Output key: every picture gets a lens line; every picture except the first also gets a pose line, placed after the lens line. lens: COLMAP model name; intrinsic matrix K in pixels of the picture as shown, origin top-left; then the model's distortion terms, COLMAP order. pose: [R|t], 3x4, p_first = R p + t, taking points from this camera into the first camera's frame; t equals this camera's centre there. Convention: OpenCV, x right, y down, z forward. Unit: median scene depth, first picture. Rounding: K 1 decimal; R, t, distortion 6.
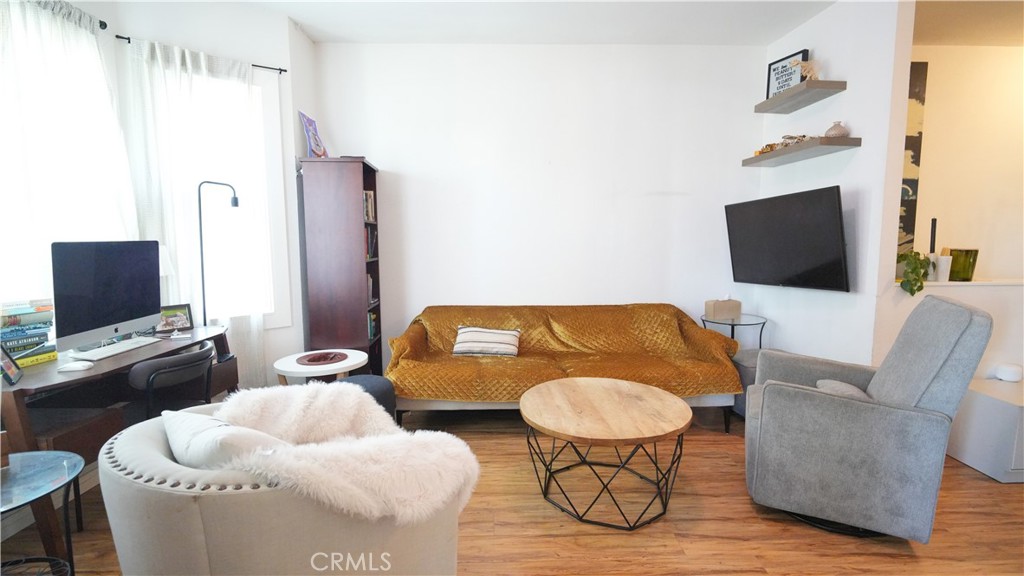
lens RADIAL K [[474.7, 0, 519.7], [0, 474.7, 288.4], [0, 0, 1]] dist [0.000838, -0.004060]
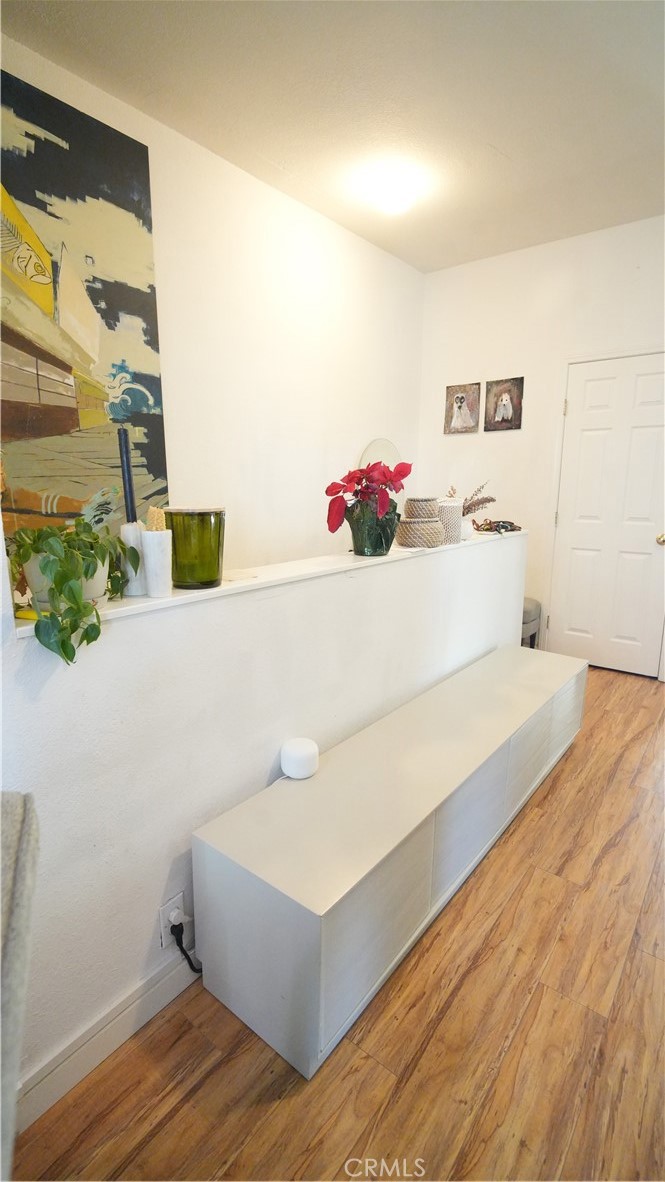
lens RADIAL K [[548.0, 0, 336.4], [0, 548.0, 588.1], [0, 0, 1]] dist [0.000838, -0.004060]
pose [[0.652068, -0.139267, 0.745260, 0.513011], [0.082052, 0.990174, 0.113242, -0.047266], [-0.753708, -0.012691, 0.657087, 0.467726]]
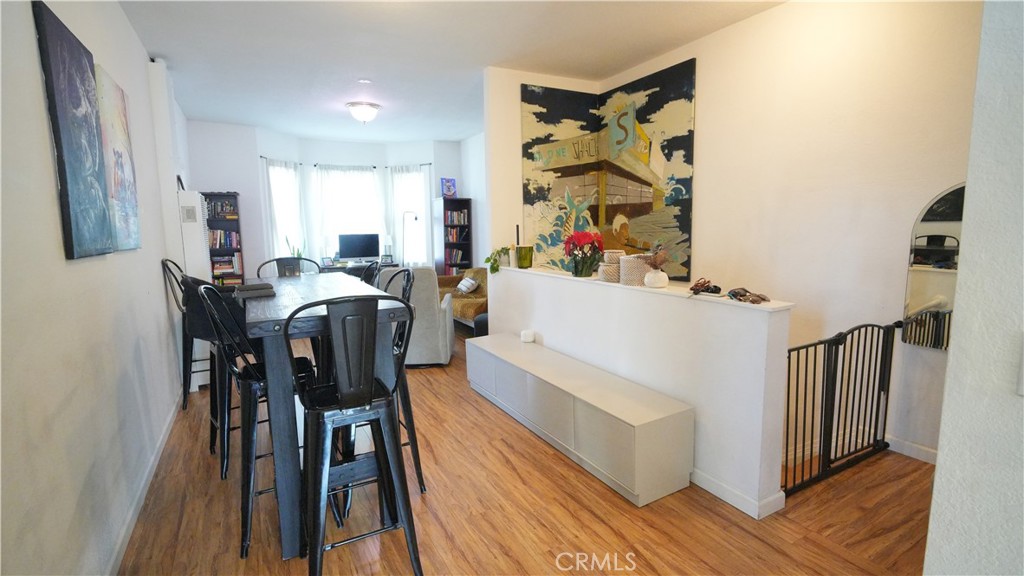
lens RADIAL K [[474.7, 0, 516.5], [0, 474.7, 282.9], [0, 0, 1]] dist [0.000838, -0.004060]
pose [[0.454191, 0.106903, -0.884467, 1.732607], [-0.078711, 0.993707, 0.079687, -0.069290], [0.887420, 0.033424, 0.459748, 0.256284]]
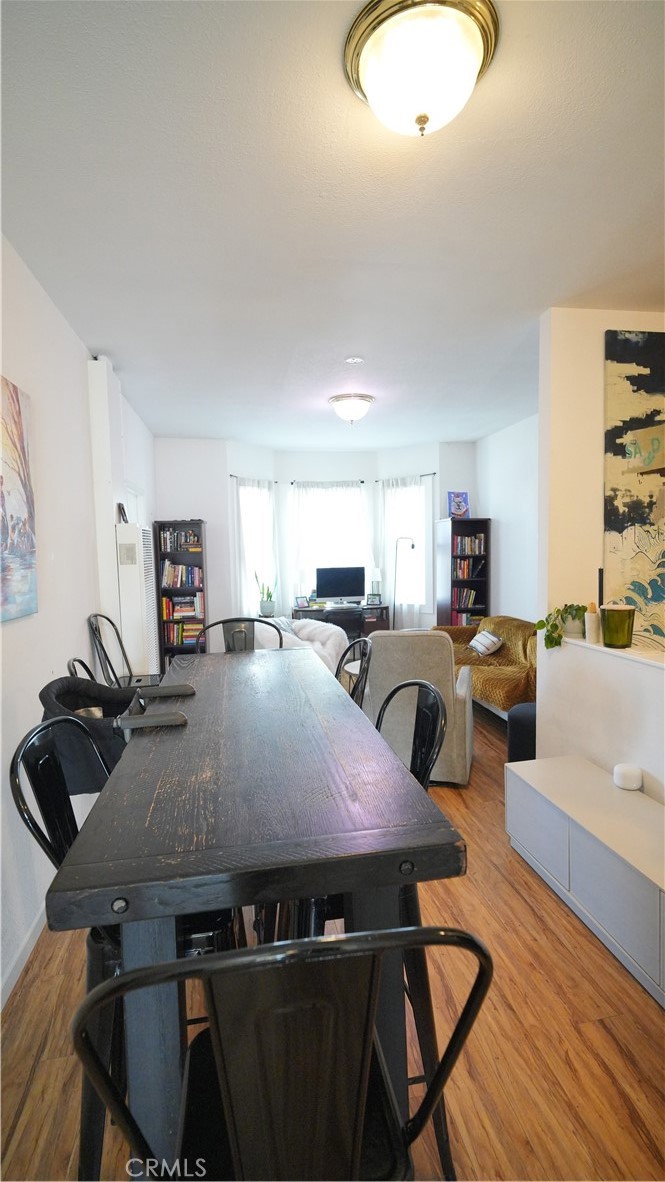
lens RADIAL K [[548.0, 0, 323.2], [0, 548.0, 590.9], [0, 0, 1]] dist [0.000838, -0.004060]
pose [[0.118086, 0.079539, -0.989813, 1.406201], [-0.080180, 0.994296, 0.070334, -0.110536], [0.989761, 0.071058, 0.123790, 0.308130]]
